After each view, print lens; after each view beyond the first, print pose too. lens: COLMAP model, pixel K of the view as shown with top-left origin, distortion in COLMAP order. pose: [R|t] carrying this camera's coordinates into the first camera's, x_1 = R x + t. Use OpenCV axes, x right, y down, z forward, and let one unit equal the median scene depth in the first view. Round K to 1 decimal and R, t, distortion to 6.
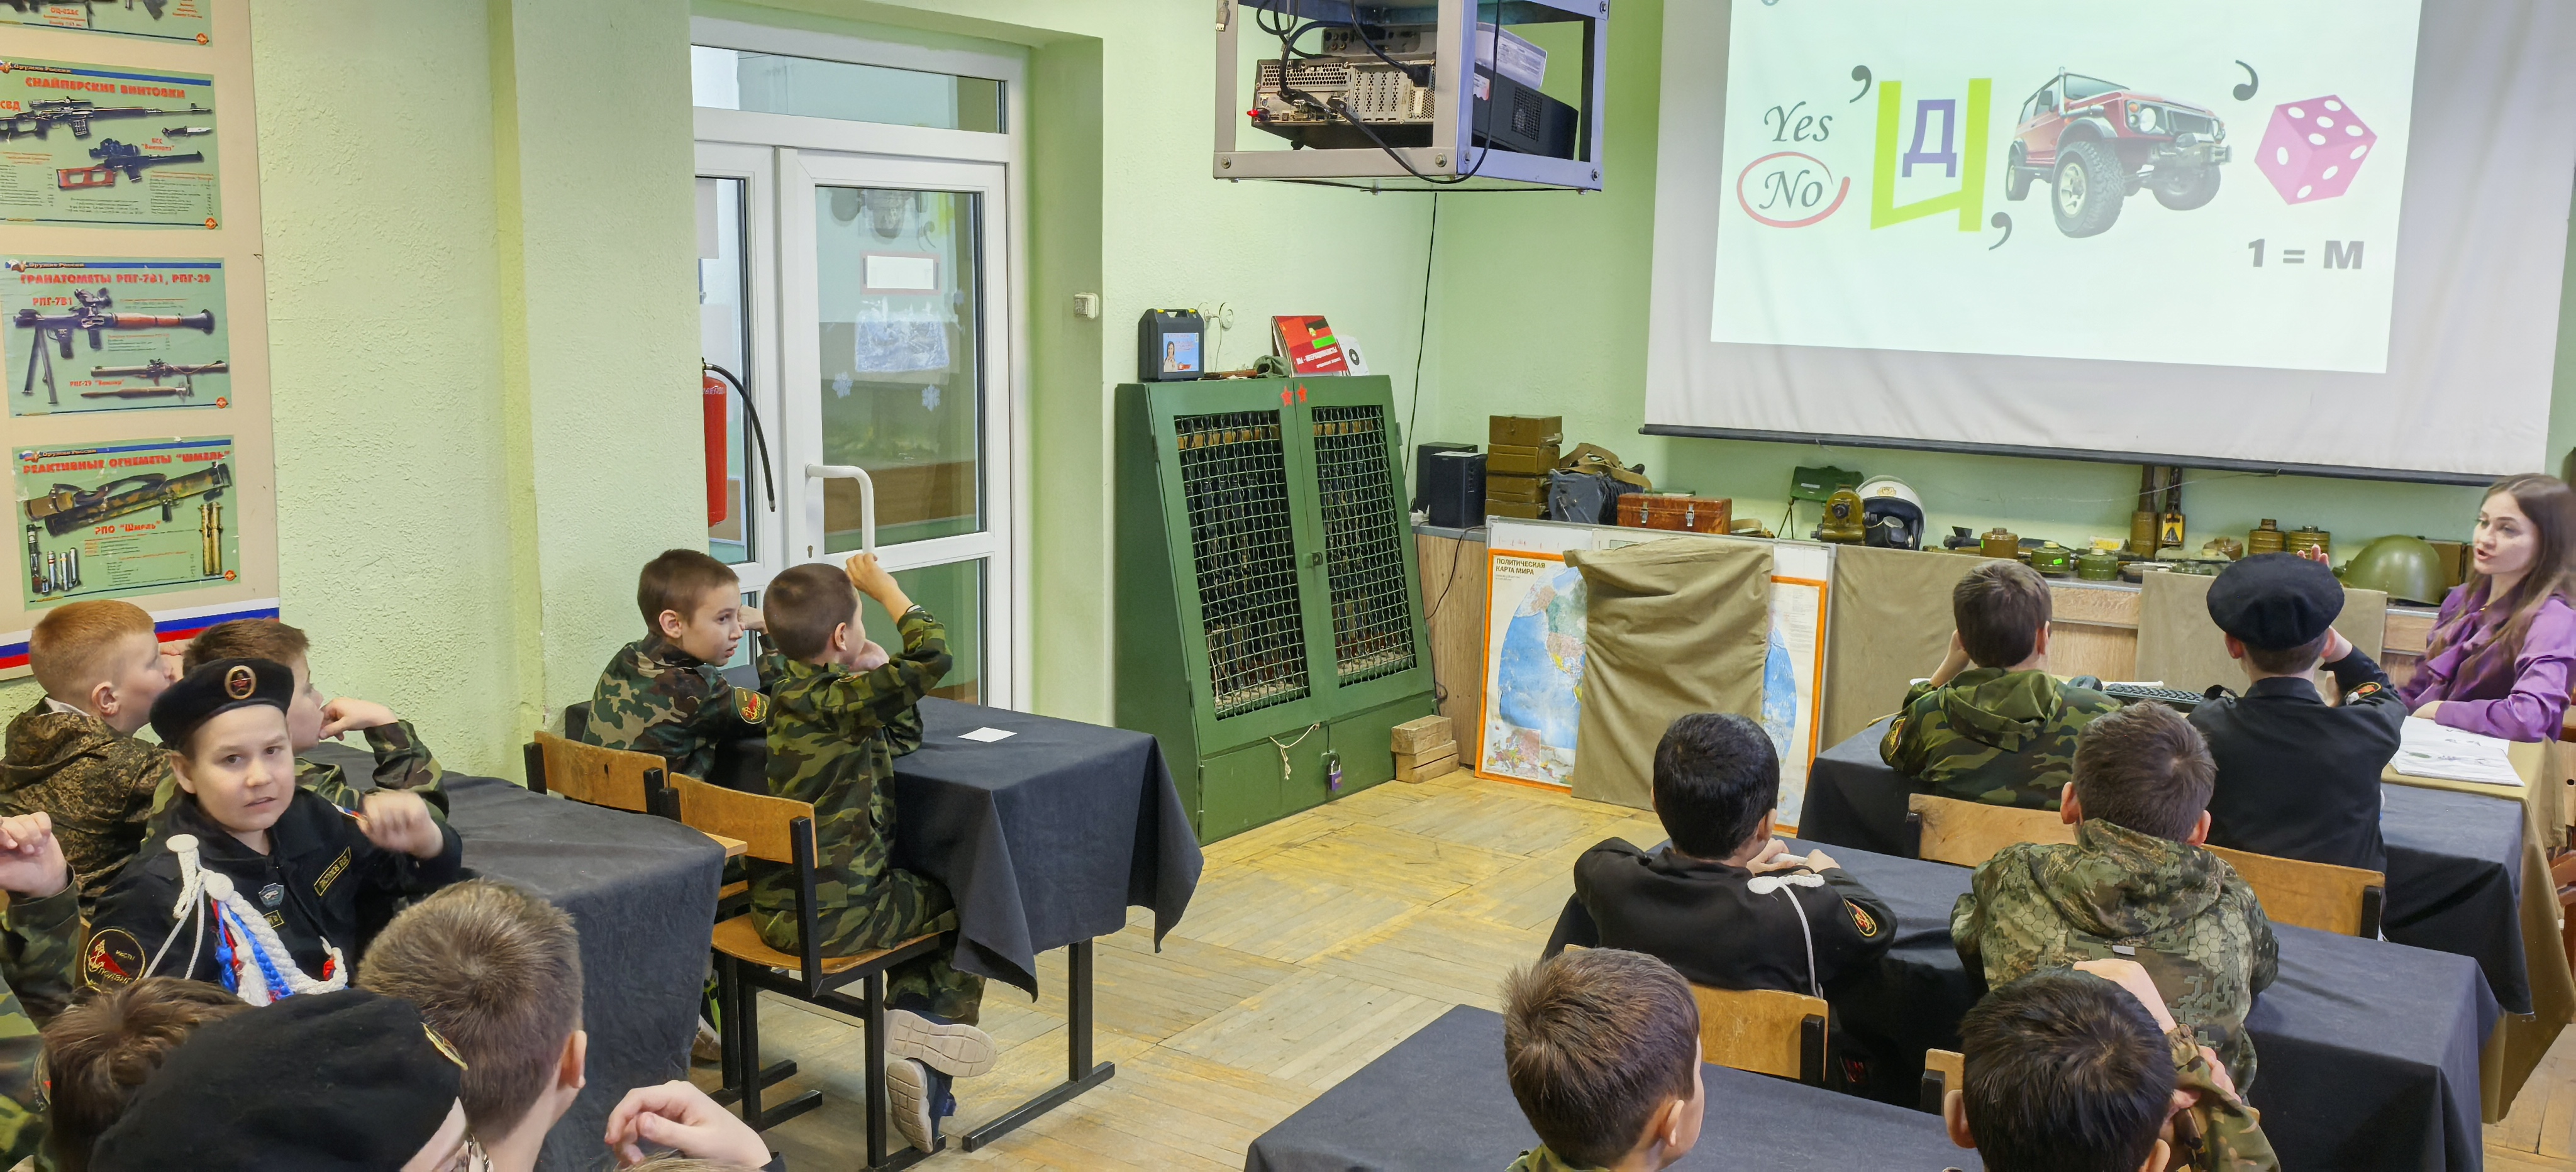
lens RADIAL K [[2093.5, 0, 1288.0], [0, 2093.5, 586.0], [0, 0, 1]] dist [0.062290, -0.112672]
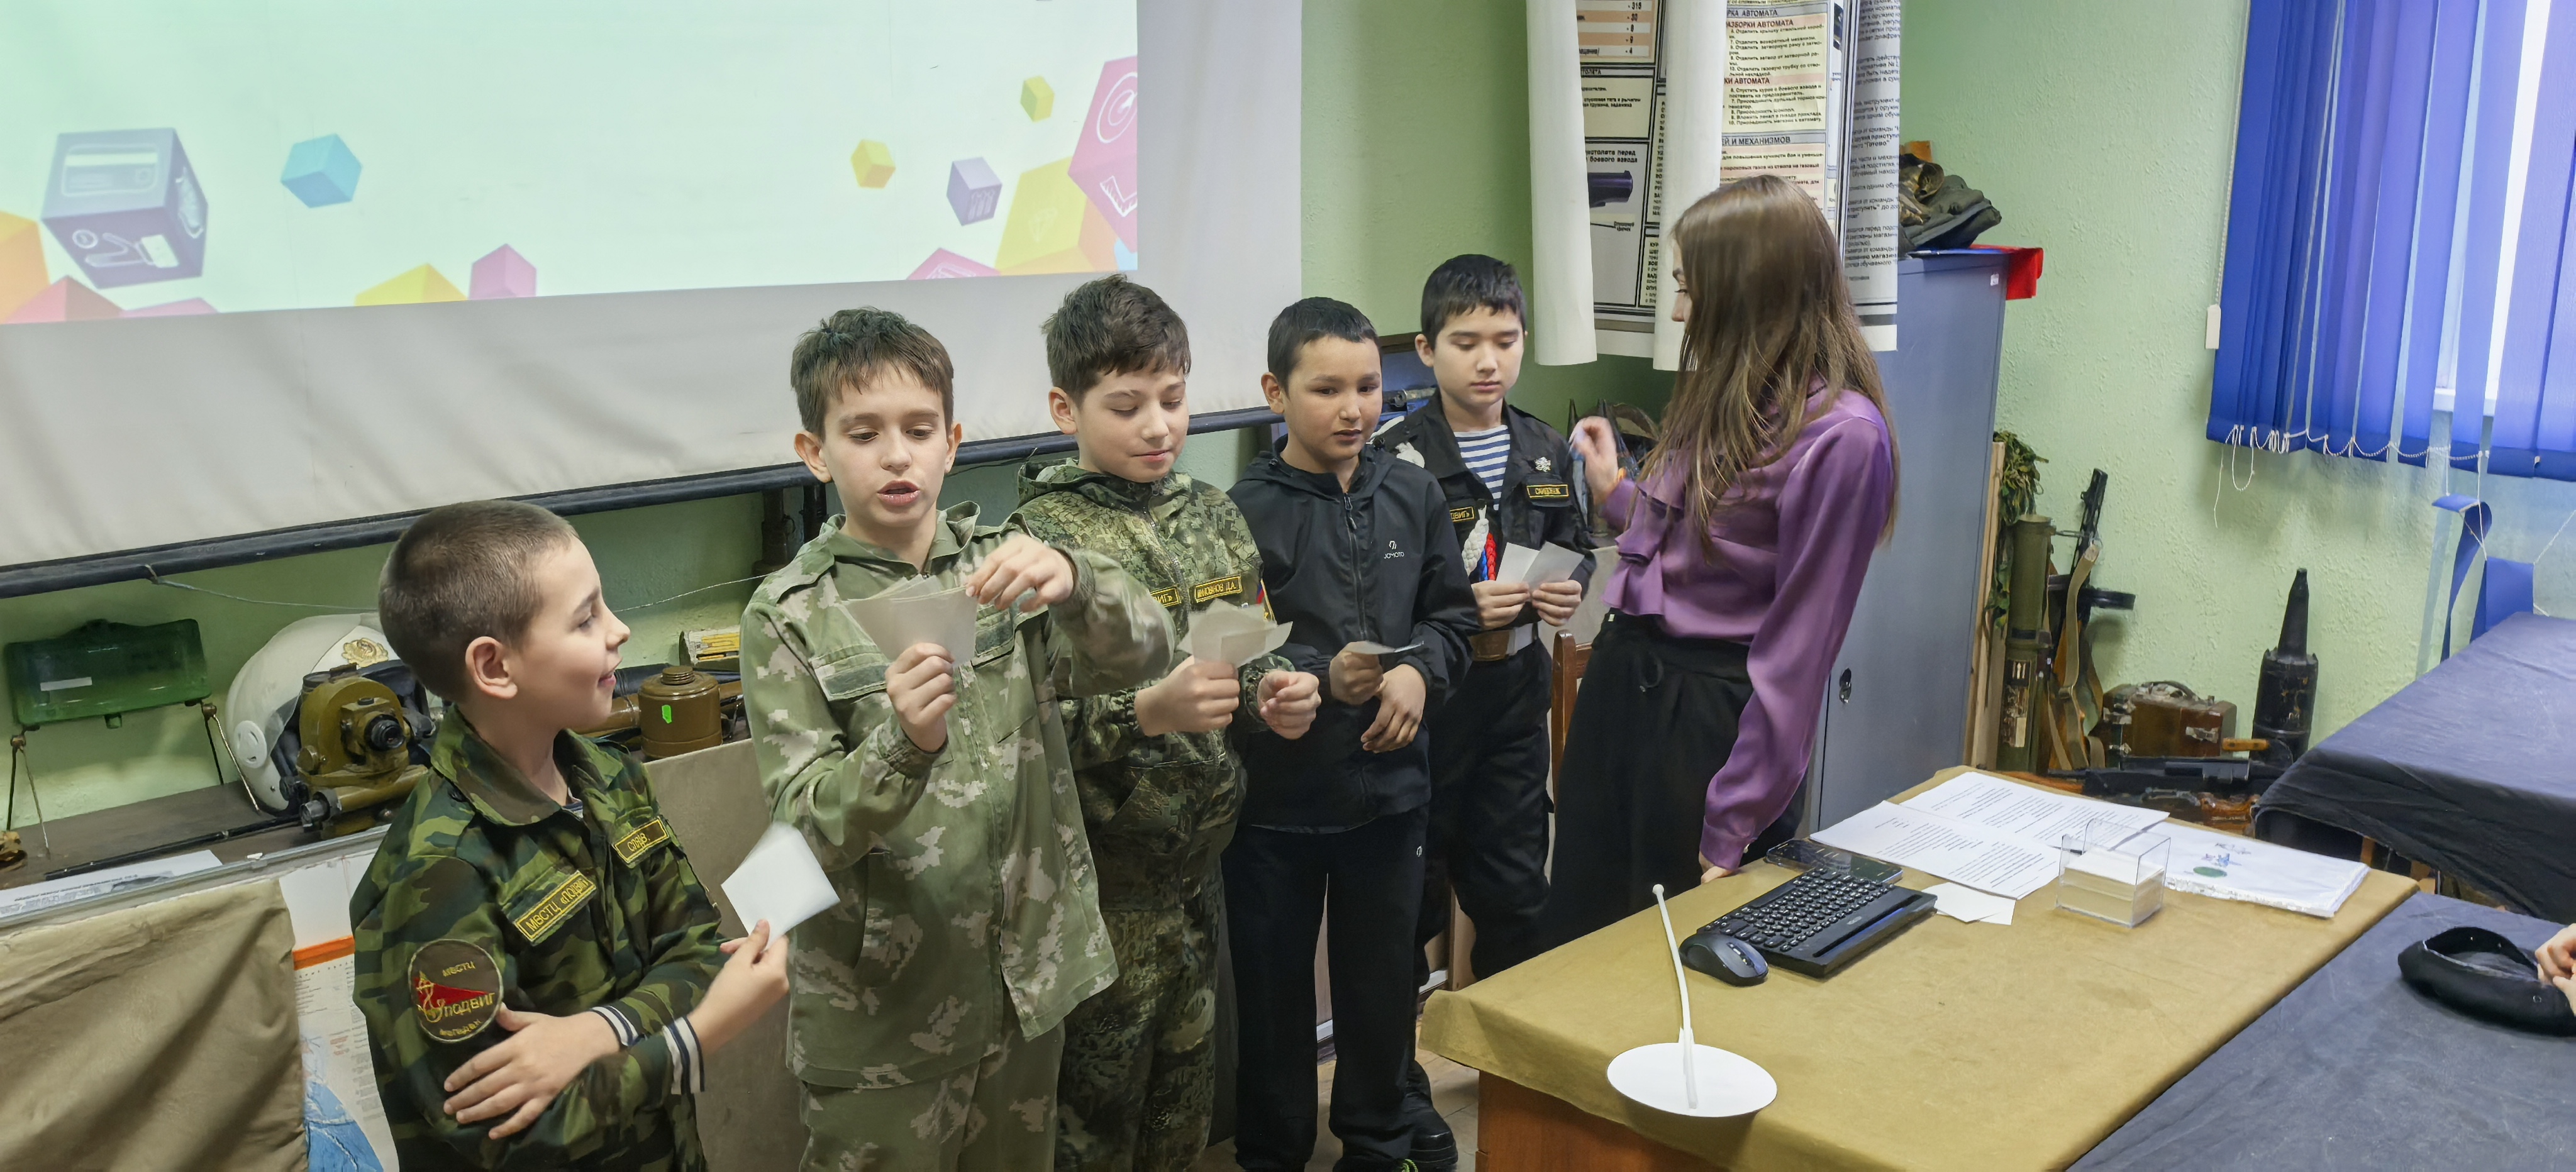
lens RADIAL K [[2093.5, 0, 1288.0], [0, 2093.5, 586.0], [0, 0, 1]] dist [0.062290, -0.112672]
pose [[0.163218, -0.226405, 0.960261, -0.082381], [0.156842, 0.966889, 0.201309, -0.115372], [-0.974043, 0.117752, 0.193324, 0.760273]]
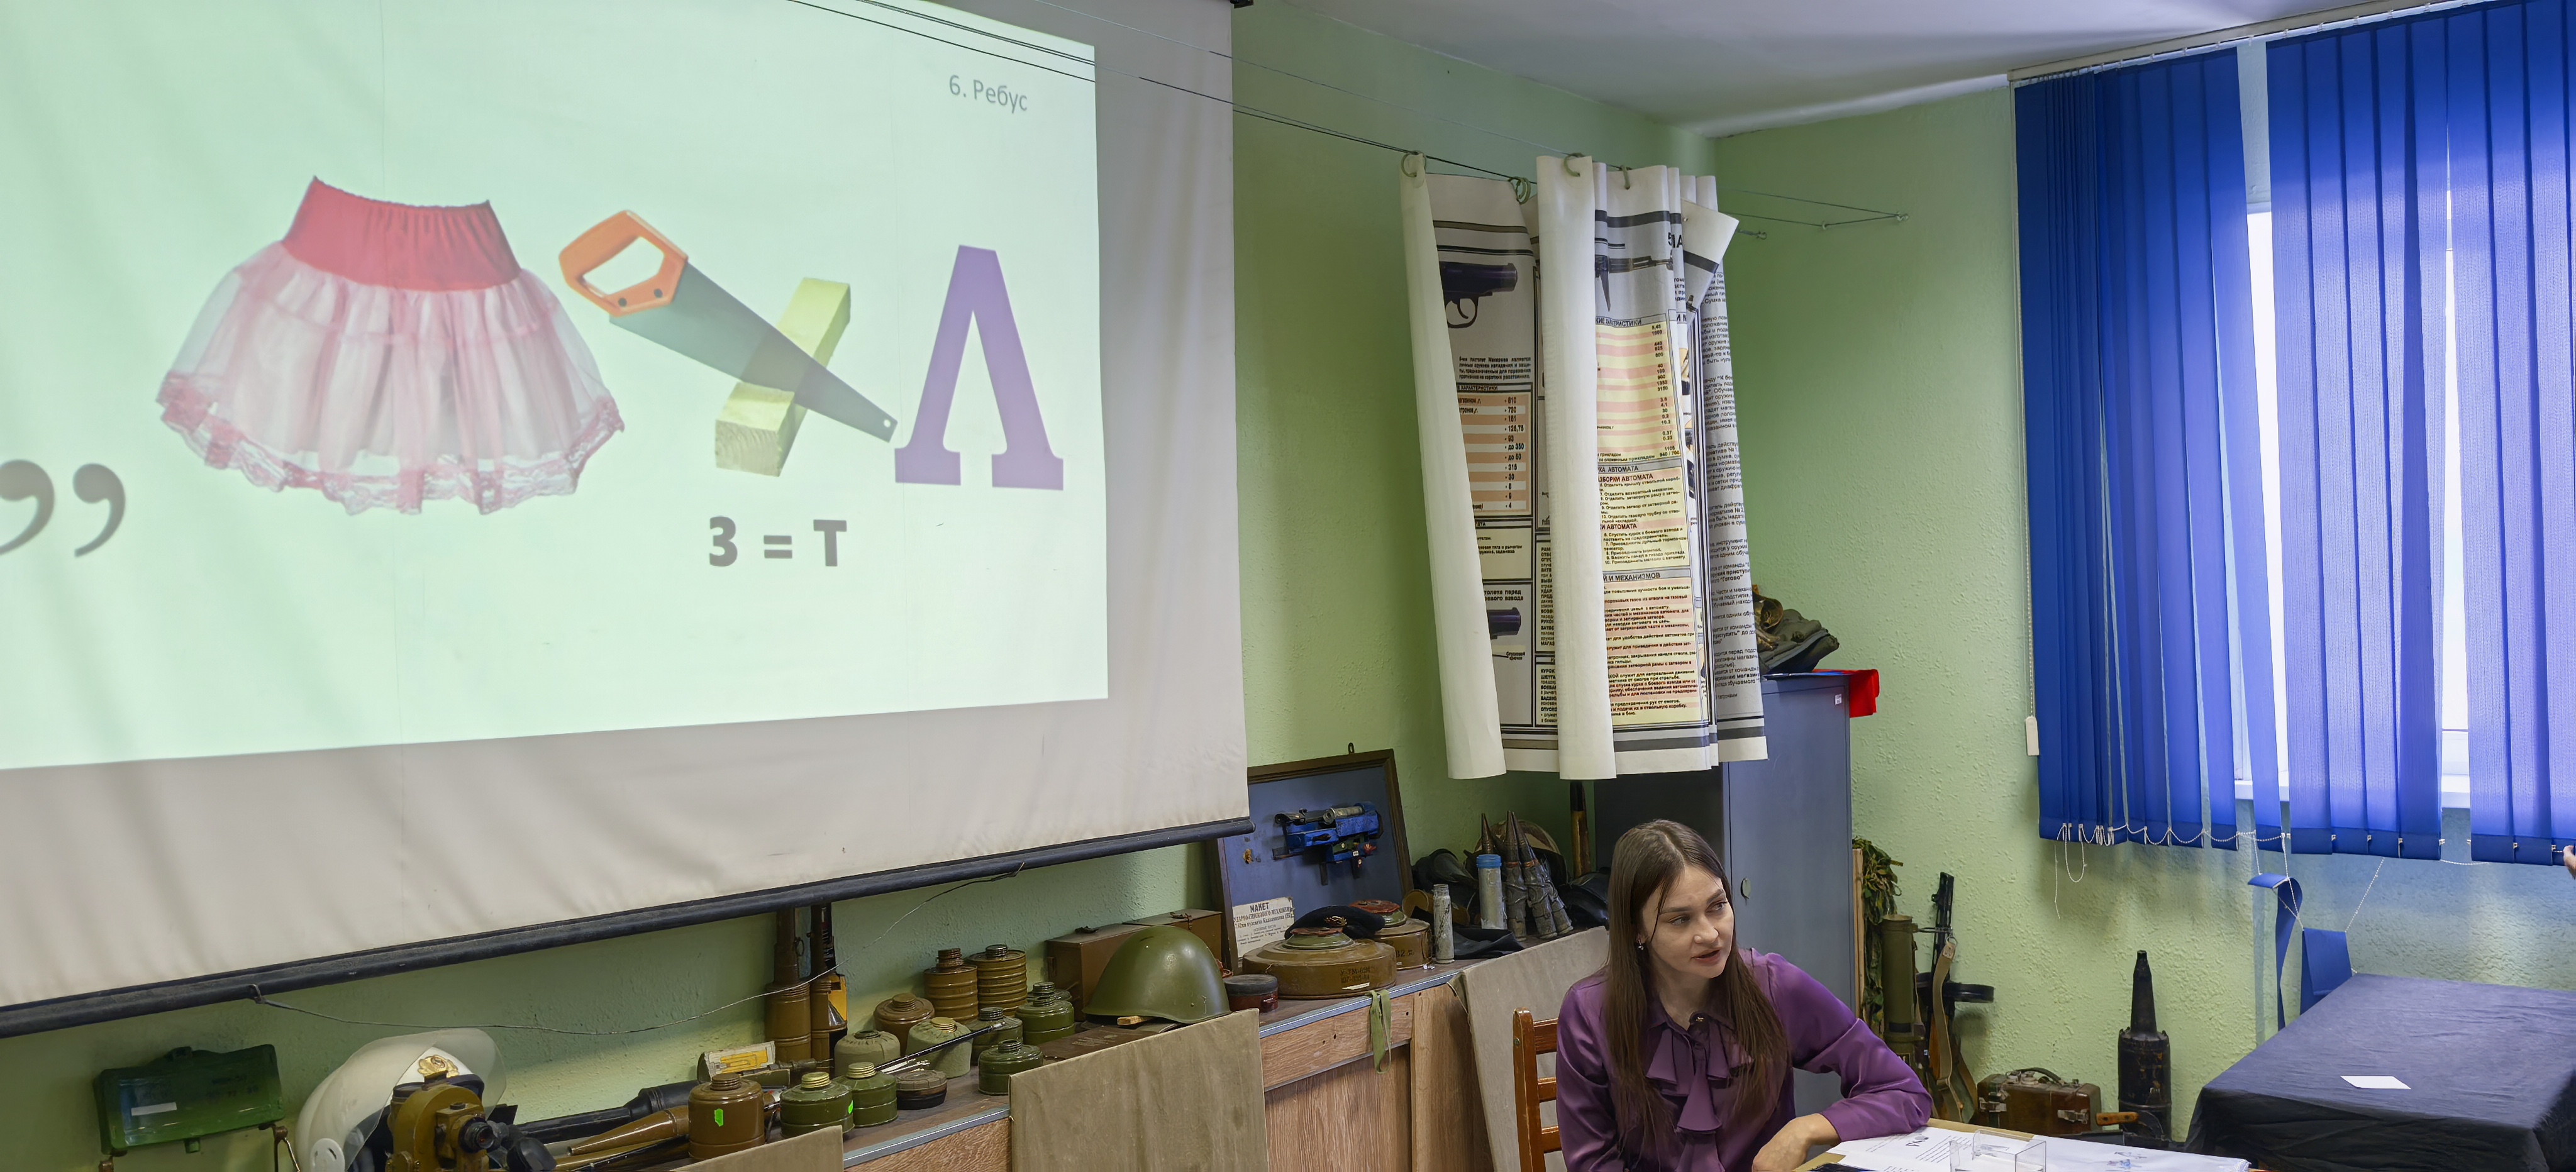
lens RADIAL K [[2093.5, 0, 1288.0], [0, 2093.5, 586.0], [0, 0, 1]] dist [0.062290, -0.112672]
pose [[0.068155, -0.005425, 0.997660, -0.144596], [0.190394, 0.981678, -0.007669, -0.108750], [-0.979339, 0.190471, 0.067939, 0.798349]]
